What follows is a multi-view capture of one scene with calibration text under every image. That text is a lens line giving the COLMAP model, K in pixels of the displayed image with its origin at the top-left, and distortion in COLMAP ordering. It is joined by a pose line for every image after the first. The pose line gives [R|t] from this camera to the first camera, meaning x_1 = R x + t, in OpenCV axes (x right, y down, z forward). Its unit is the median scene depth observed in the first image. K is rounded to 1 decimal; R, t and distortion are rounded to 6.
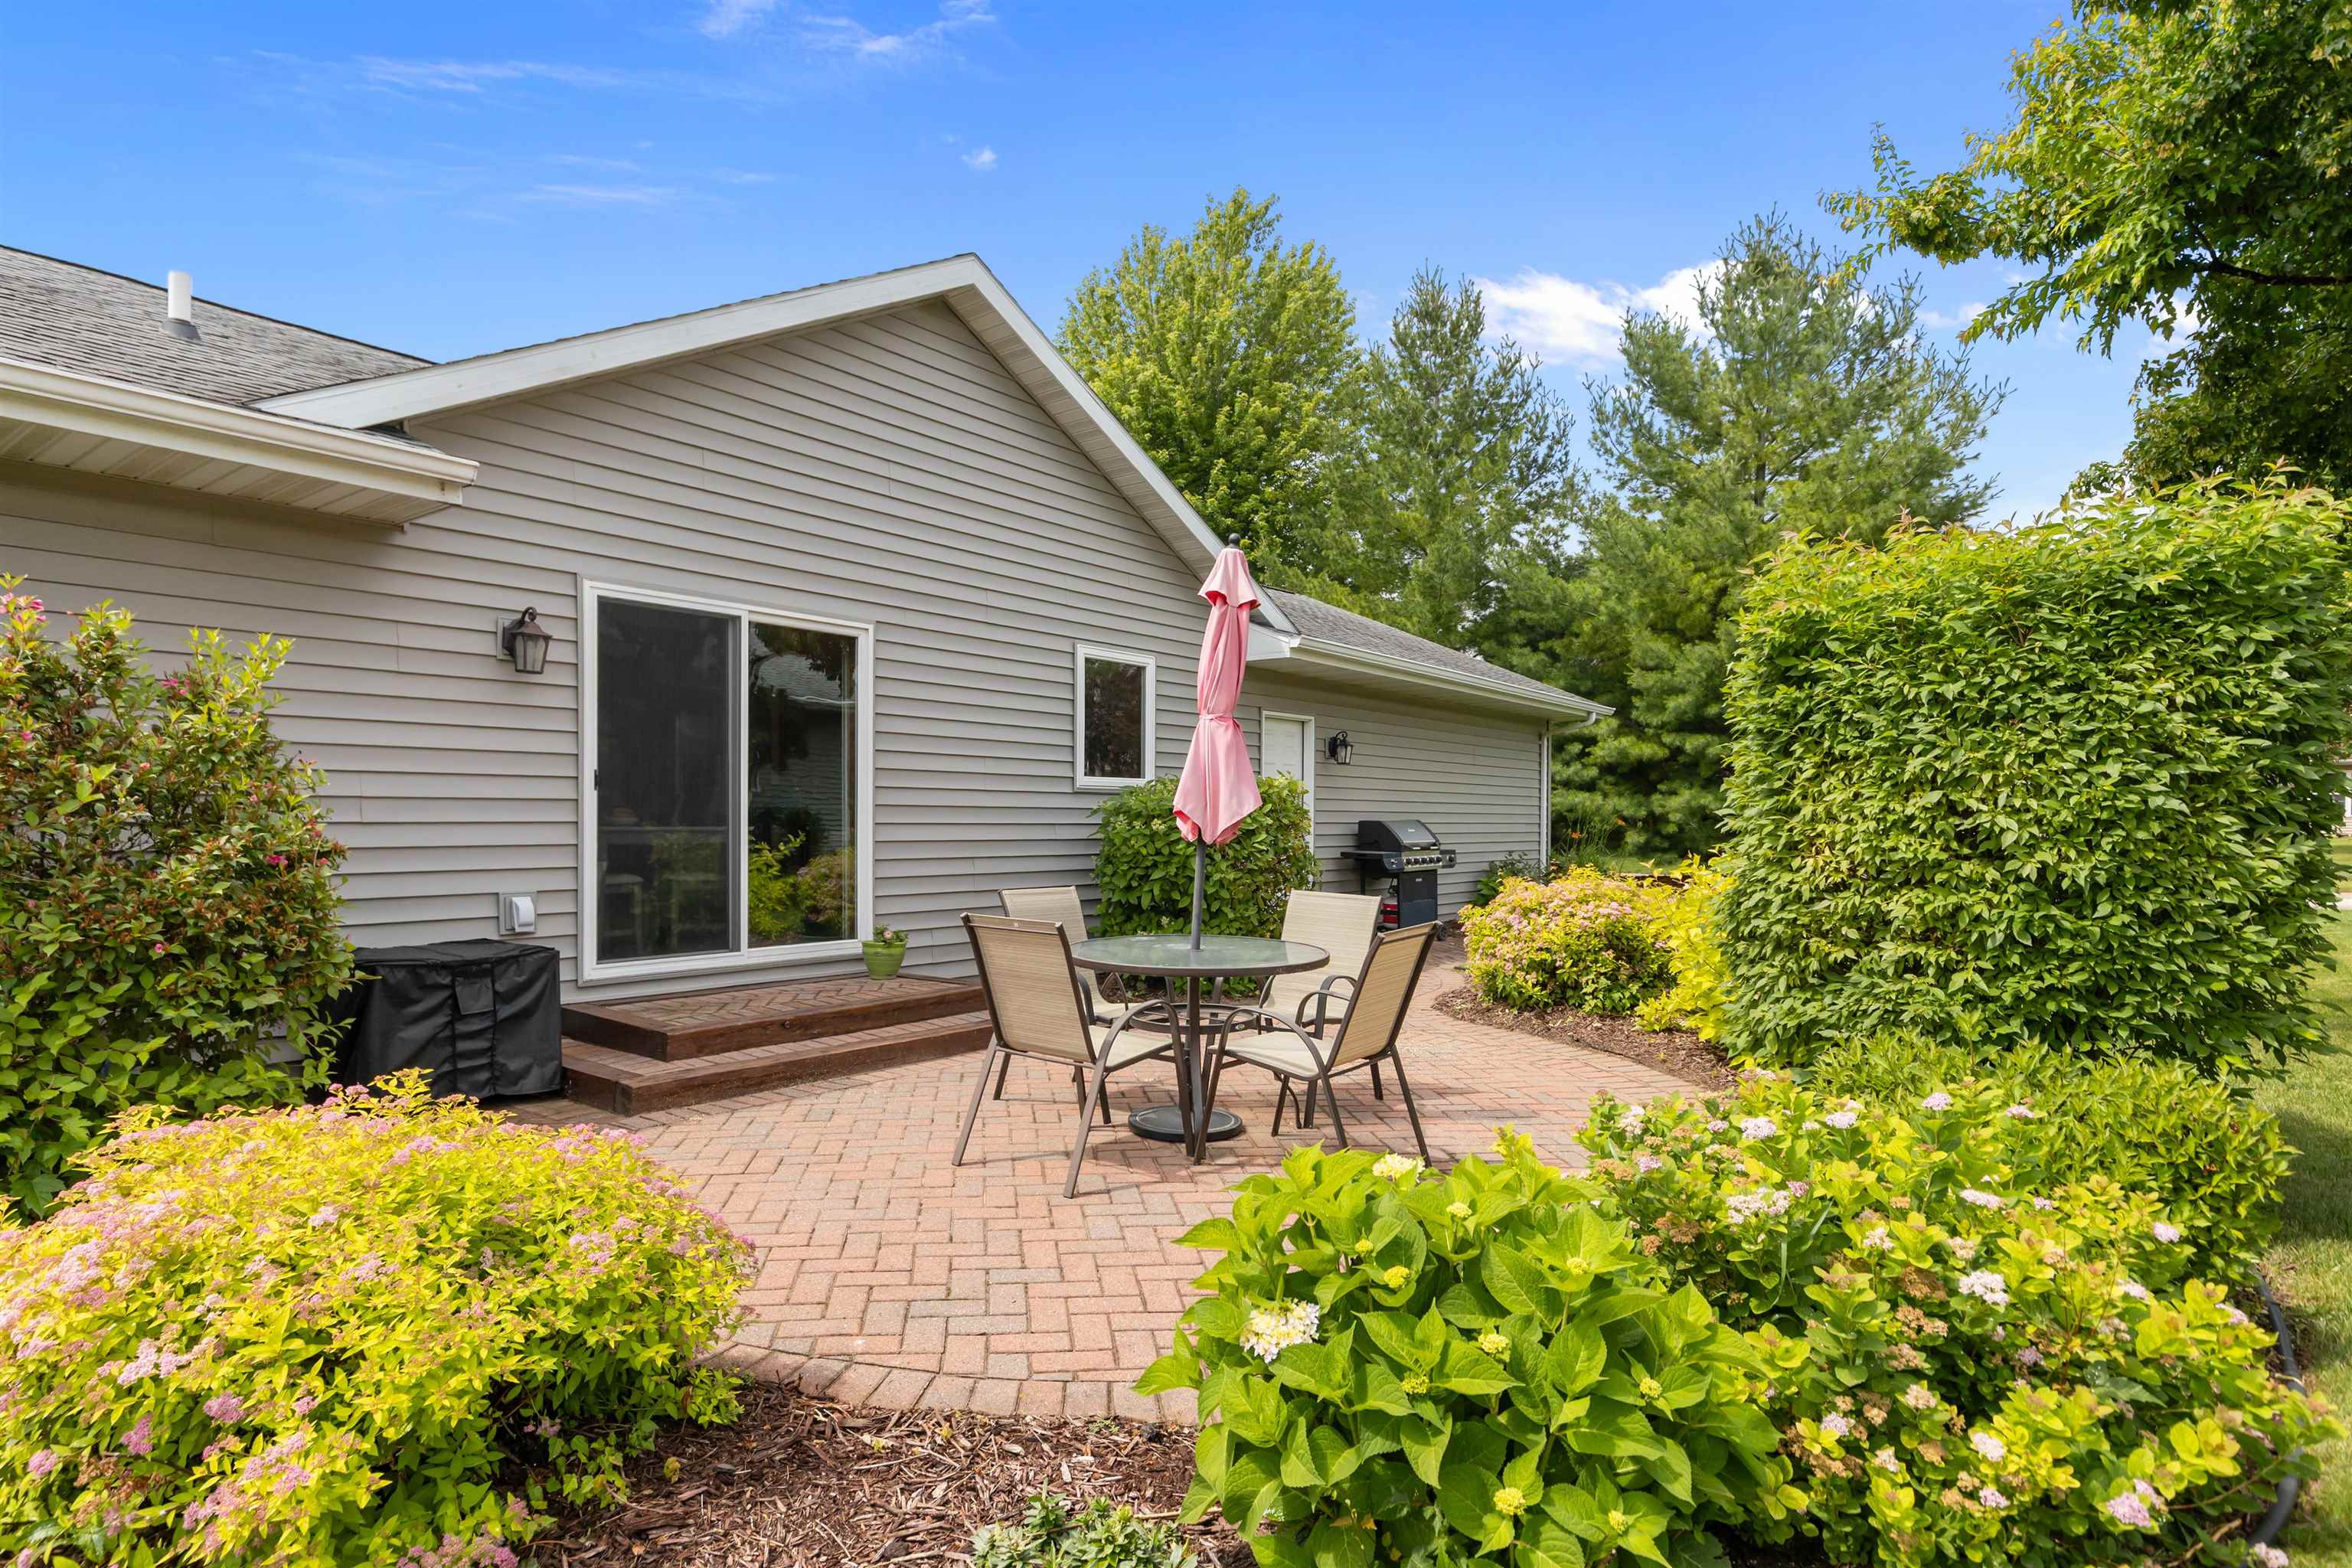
lens RADIAL K [[1311.1, 0, 1132.5], [0, 1311.1, 836.2], [0, 0, 1]] dist [0.000759, 0.003139]
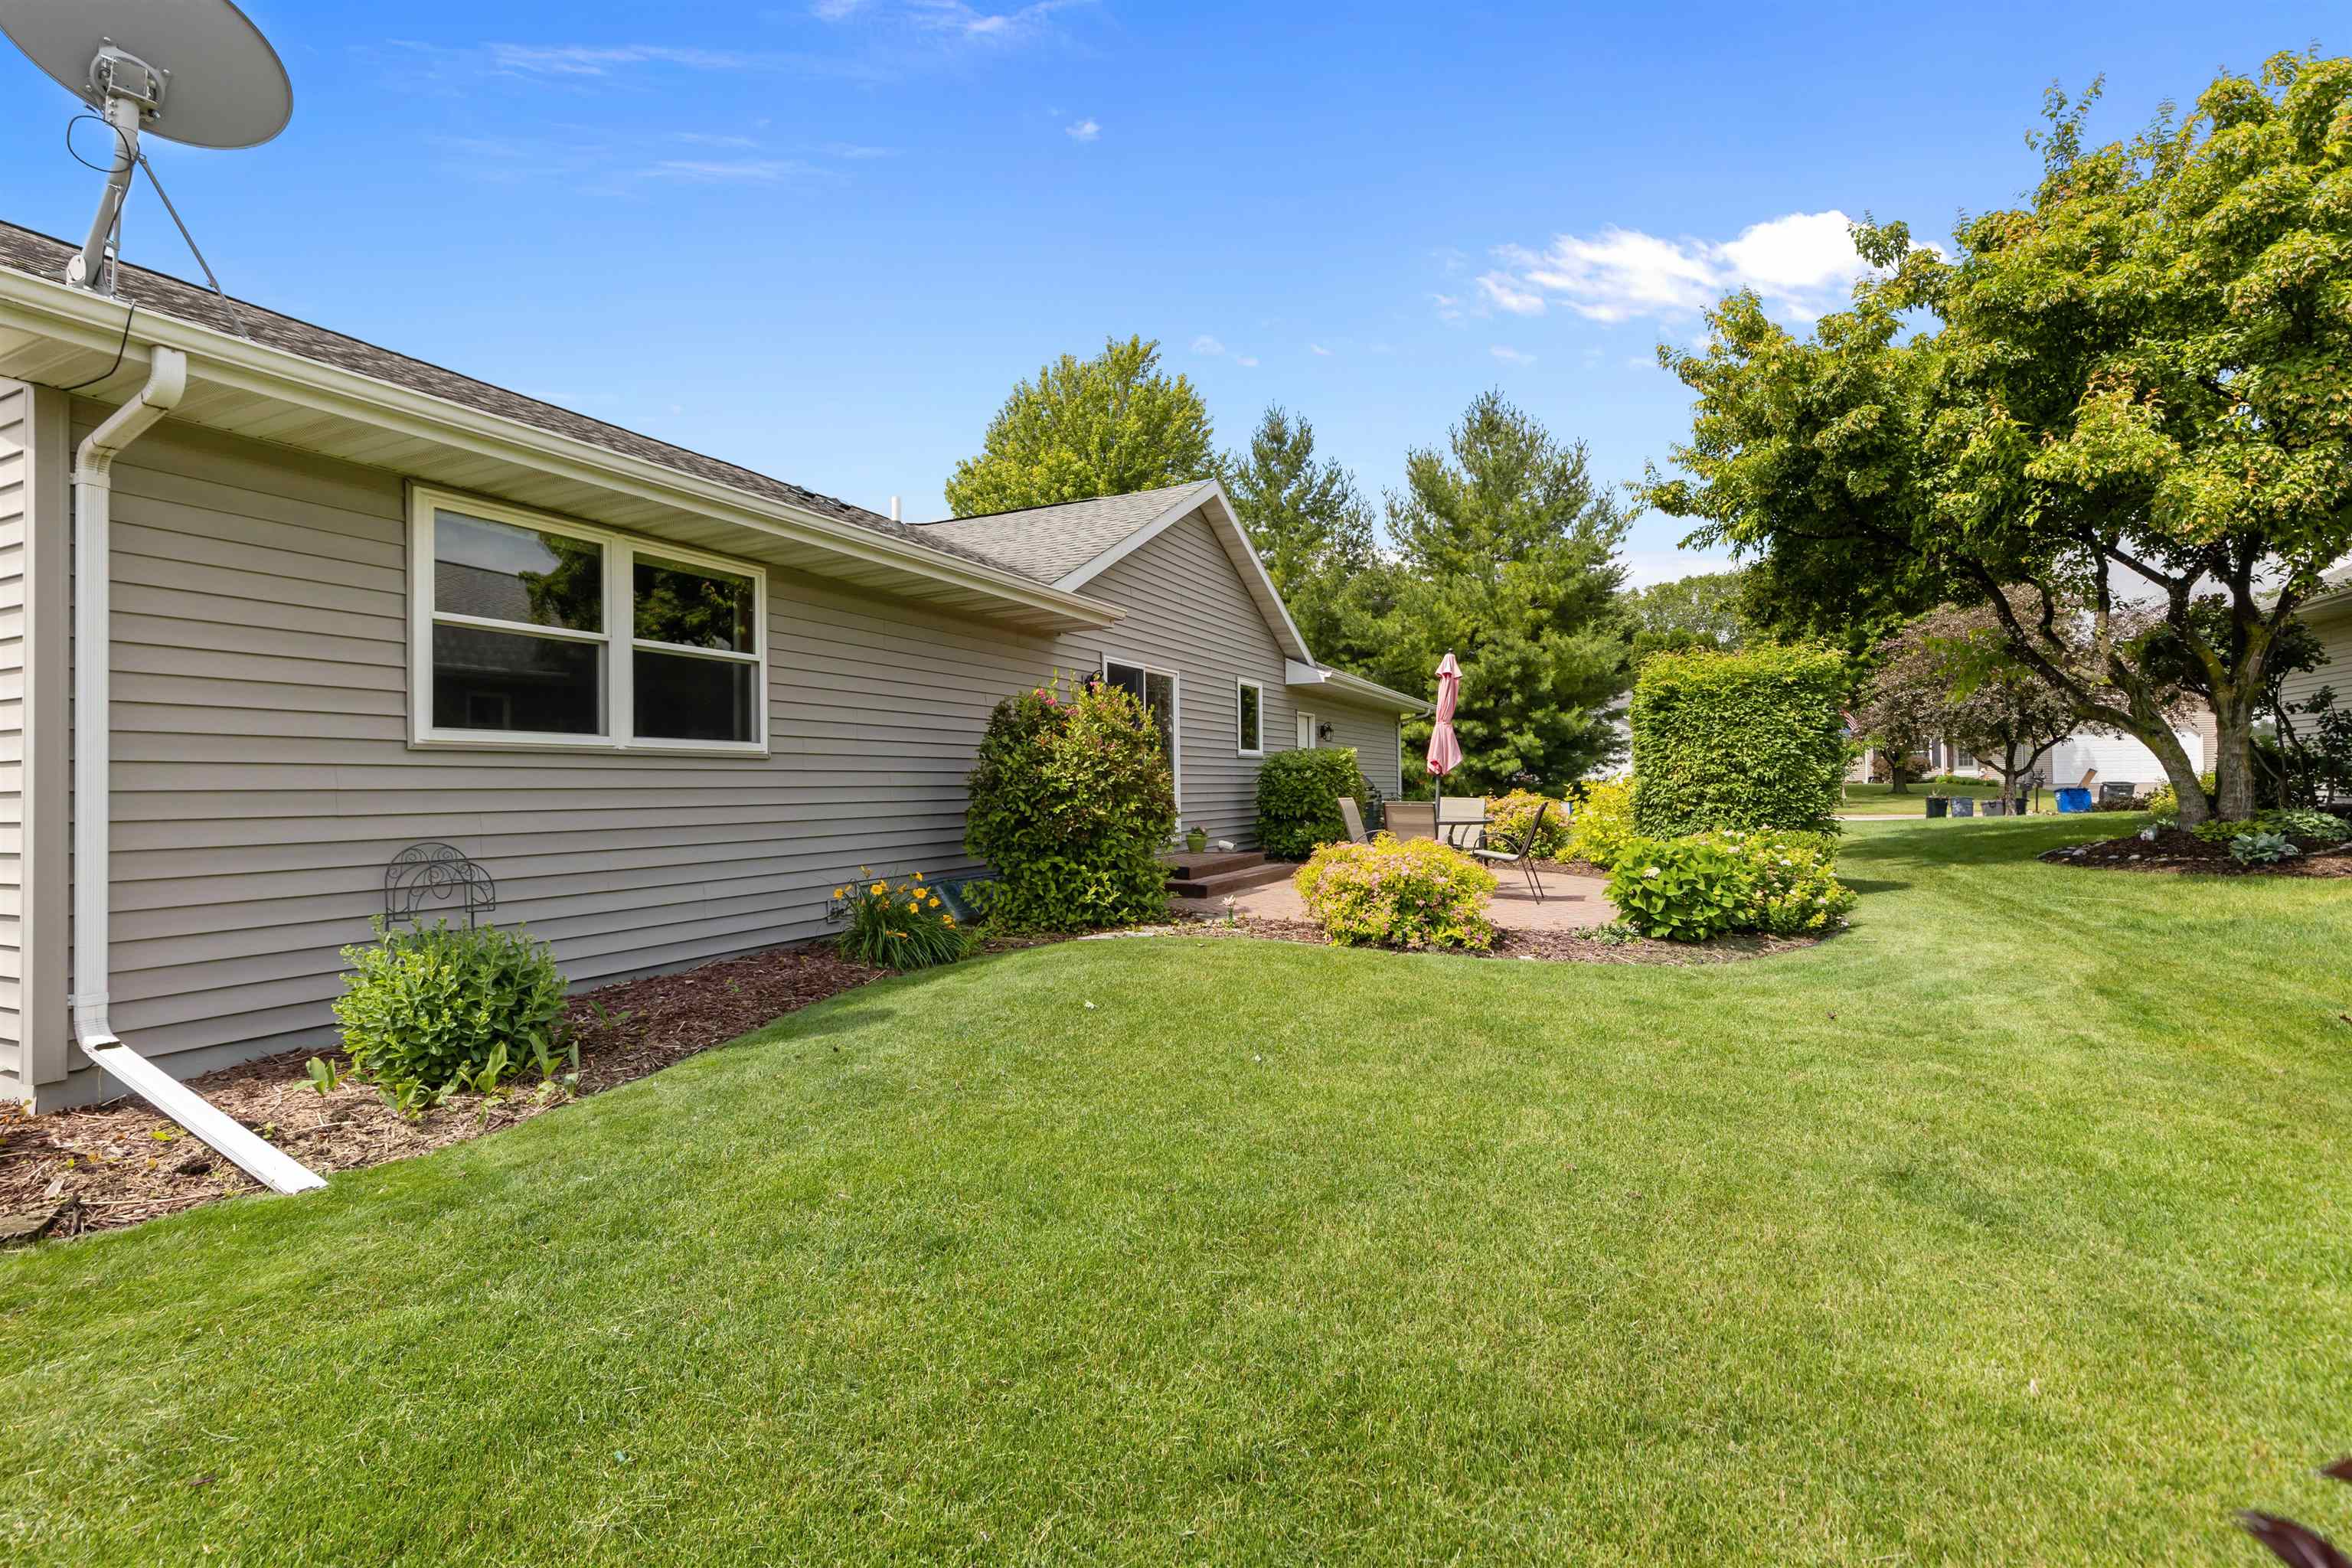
lens RADIAL K [[1056.4, 0, 1178.7], [0, 1056.4, 778.7], [0, 0, 1]] dist [0.007013, -0.000336]
pose [[0.977496, -0.014434, 0.210459, -0.379604], [0.018542, 0.999674, -0.017557, 0.017840], [-0.210137, 0.021064, 0.977445, -0.370907]]
